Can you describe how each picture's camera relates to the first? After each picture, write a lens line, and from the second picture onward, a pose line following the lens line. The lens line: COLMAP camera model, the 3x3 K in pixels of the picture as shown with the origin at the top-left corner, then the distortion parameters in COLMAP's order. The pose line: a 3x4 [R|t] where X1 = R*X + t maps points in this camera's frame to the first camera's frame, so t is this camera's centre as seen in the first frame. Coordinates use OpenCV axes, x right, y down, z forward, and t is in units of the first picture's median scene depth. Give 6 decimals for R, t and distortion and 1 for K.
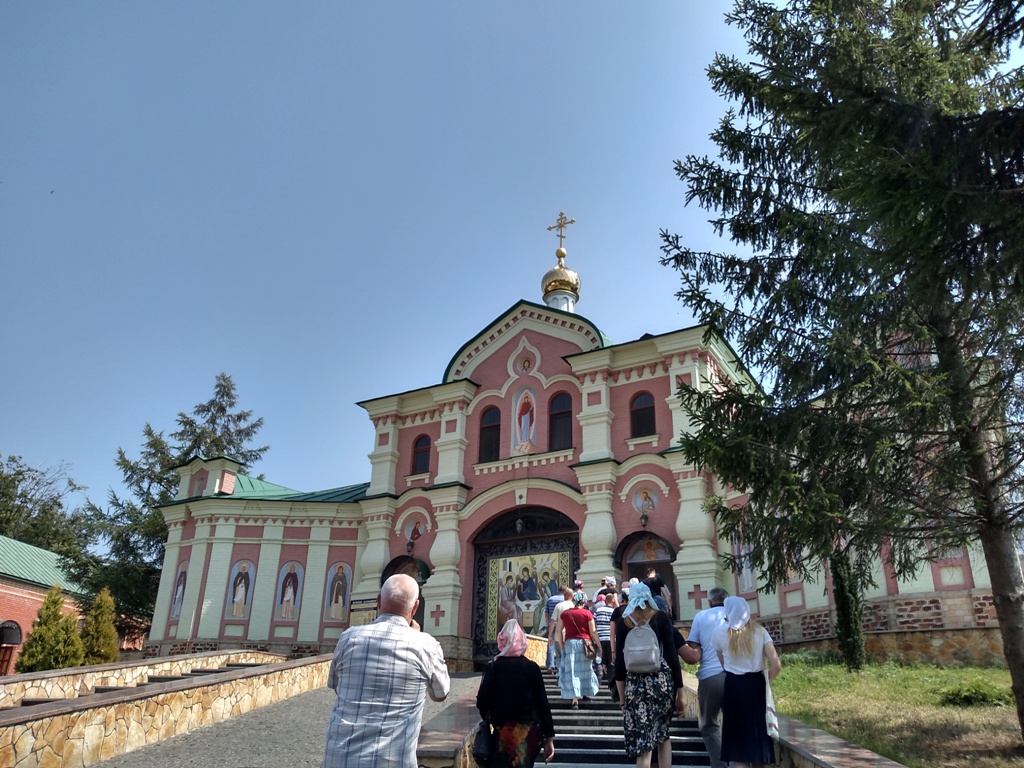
lens RADIAL K [[780.0, 0, 514.5], [0, 780.0, 375.9], [0, 0, 1]] dist [0.003837, -0.031658]
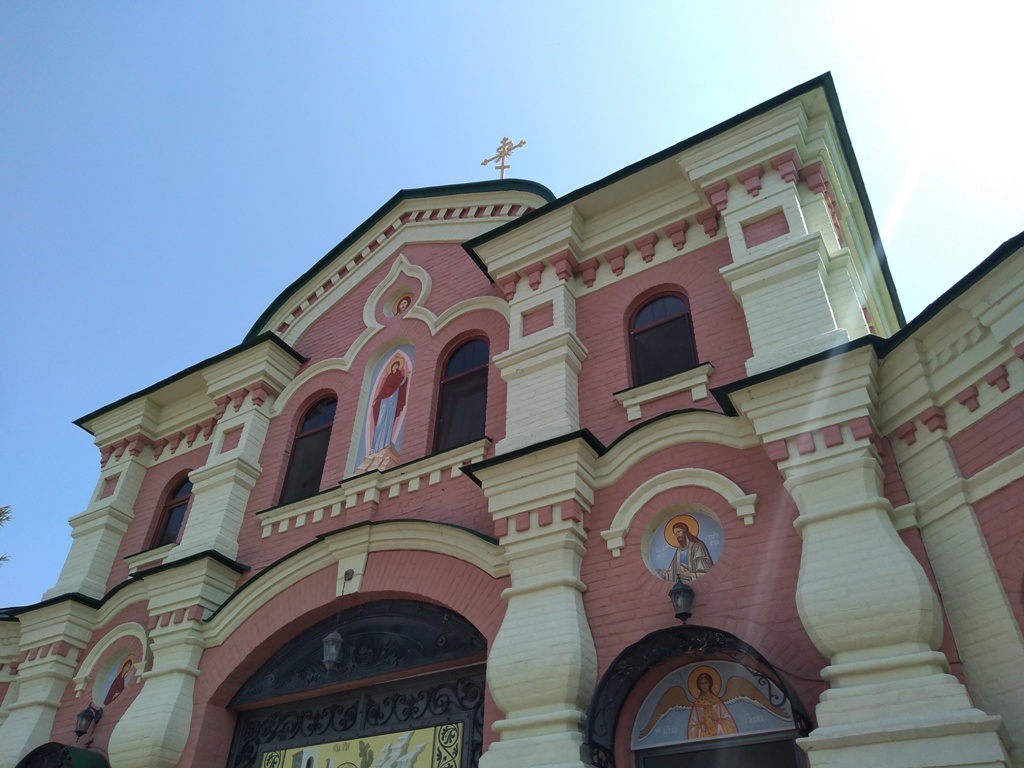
lens RADIAL K [[780.0, 0, 514.9], [0, 780.0, 393.1], [0, 0, 1]] dist [0.003837, -0.031658]
pose [[0.999937, -0.008811, -0.006955, 0.092229], [0.006893, 0.970958, -0.239150, 0.160822], [0.008860, 0.239087, 0.970958, 0.611415]]
